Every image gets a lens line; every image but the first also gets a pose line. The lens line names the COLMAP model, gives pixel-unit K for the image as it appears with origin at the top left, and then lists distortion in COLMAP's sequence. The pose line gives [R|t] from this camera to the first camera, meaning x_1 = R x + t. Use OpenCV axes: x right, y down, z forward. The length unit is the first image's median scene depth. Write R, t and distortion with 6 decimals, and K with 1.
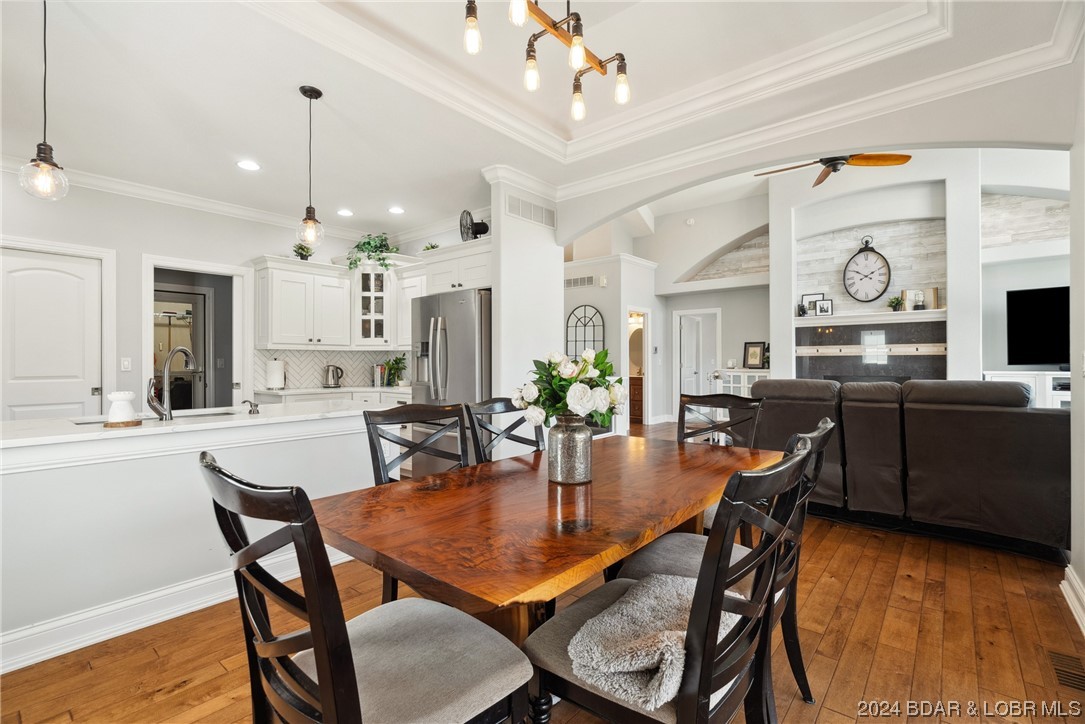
lens RADIAL K [[496.8, 0, 539.7], [0, 496.8, 359.0], [0, 0, 1]] dist [-0.004064, 0.001297]
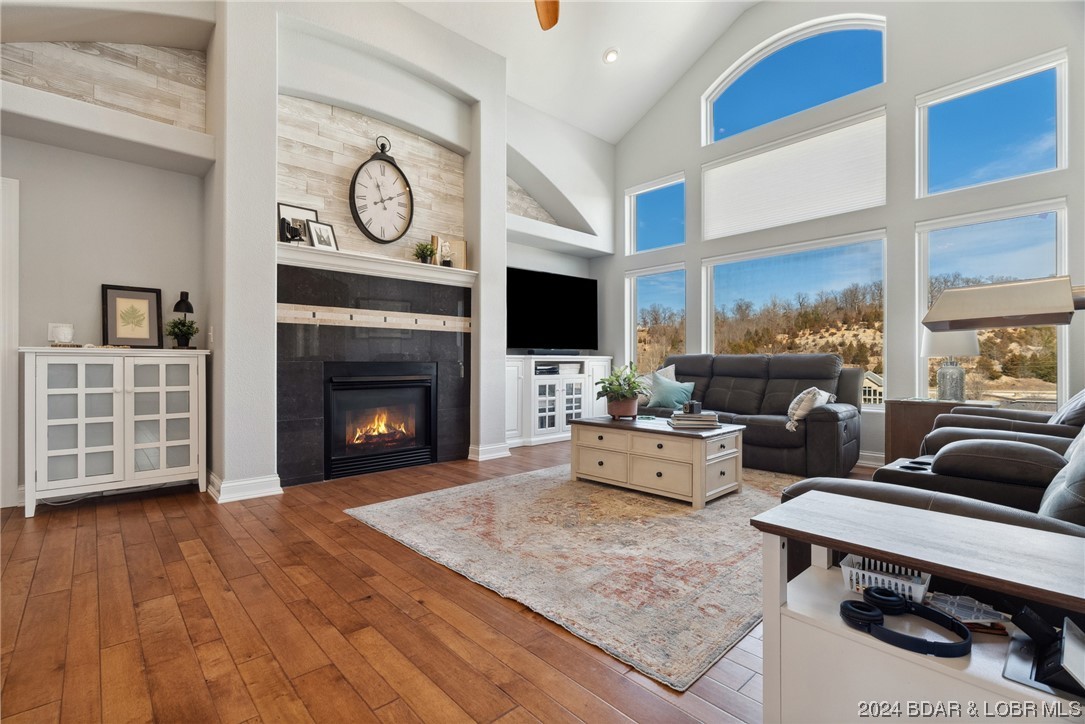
lens RADIAL K [[496.8, 0, 541.9], [0, 496.8, 360.0], [0, 0, 1]] dist [-0.004064, 0.001297]
pose [[0.129952, 0.009461, 0.991475, 0.067735], [-0.007911, 0.999933, -0.008505, 0.033845], [-0.991489, -0.006738, 0.130018, 0.684226]]
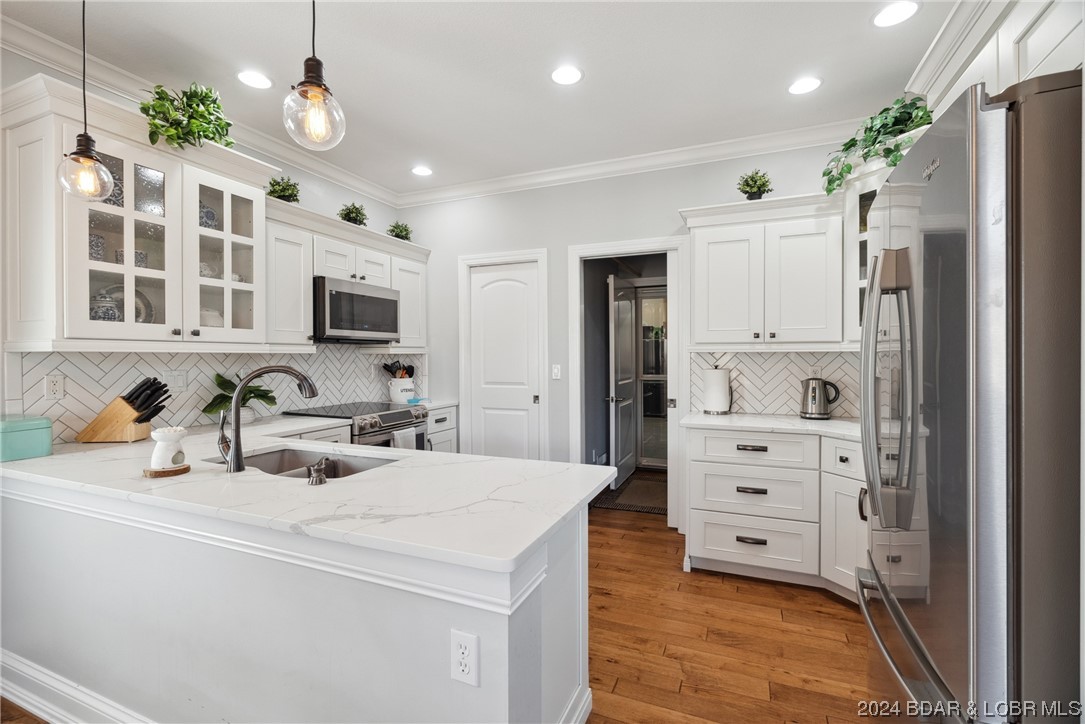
lens RADIAL K [[496.8, 0, 544.1], [0, 496.8, 359.8], [0, 0, 1]] dist [-0.004064, 0.001297]
pose [[0.295142, 0.012245, -0.955375, 0.014882], [0.011616, 0.999798, 0.016403, -0.015167], [0.955383, -0.015939, 0.294940, 0.405343]]
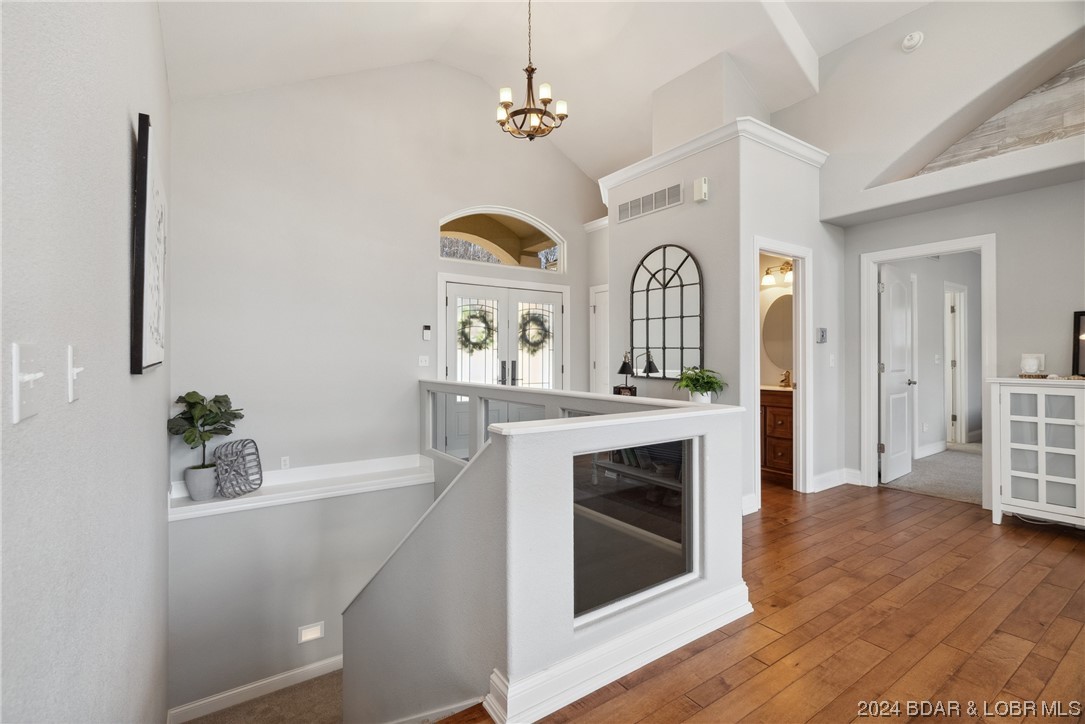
lens RADIAL K [[496.8, 0, 531.5], [0, 496.8, 355.3], [0, 0, 1]] dist [-0.004064, 0.001297]
pose [[0.962036, -0.000255, -0.272921, 0.117230], [0.000948, 0.999997, 0.002409, 0.000117], [0.272919, -0.002576, 0.962033, 0.576844]]
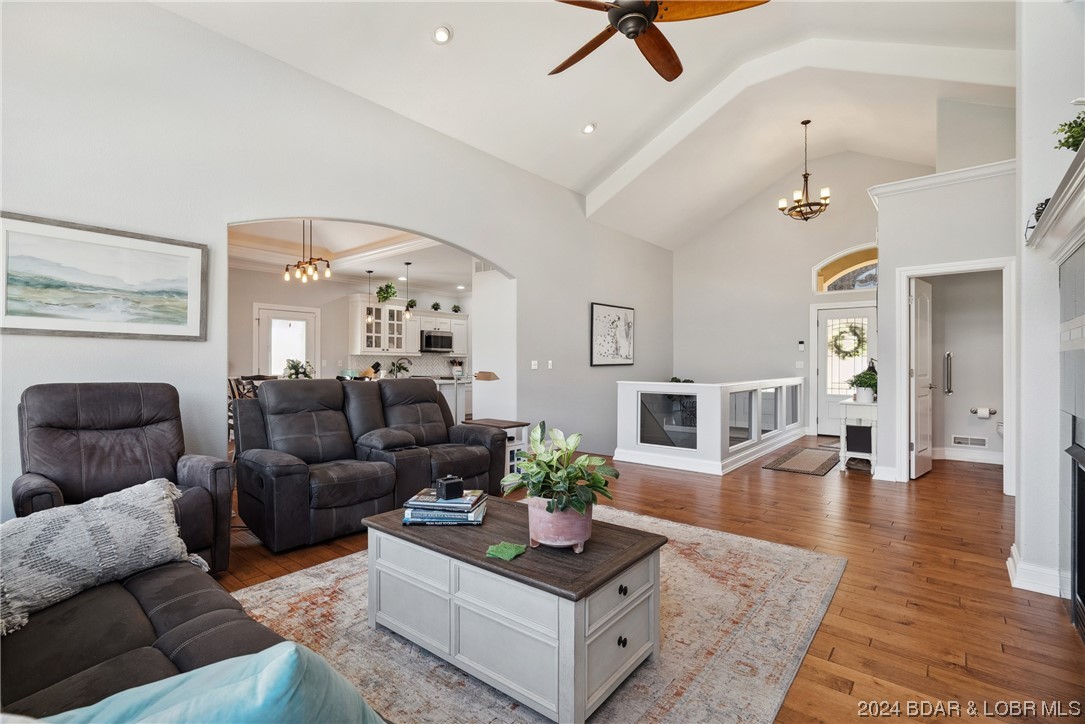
lens RADIAL K [[496.8, 0, 549.0], [0, 496.8, 363.0], [0, 0, 1]] dist [-0.004064, 0.001297]
pose [[0.023906, 0.006198, -0.999695, 0.880885], [0.005146, 0.999967, 0.006323, -0.003457], [0.999701, -0.005295, 0.023874, 0.654572]]
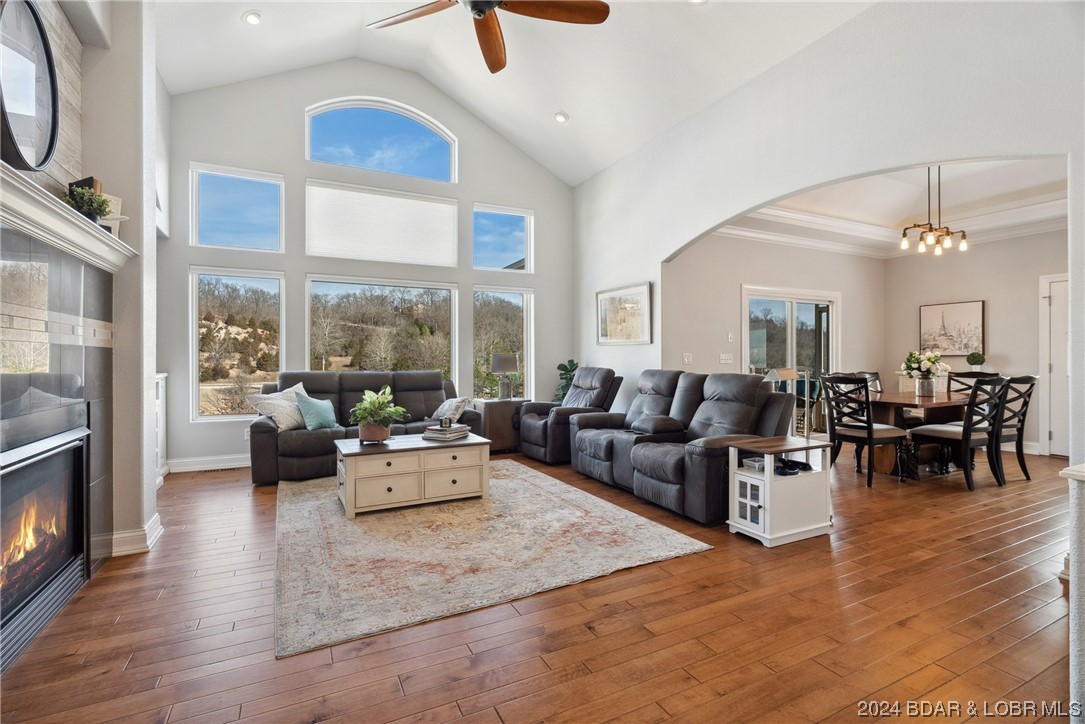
lens RADIAL K [[496.8, 0, 538.0], [0, 496.8, 355.1], [0, 0, 1]] dist [-0.004064, 0.001297]
pose [[-0.921369, 0.005885, 0.388644, 0.241866], [0.000536, 0.999904, -0.013870, 0.003908], [-0.388688, -0.012572, -0.921284, 1.104302]]
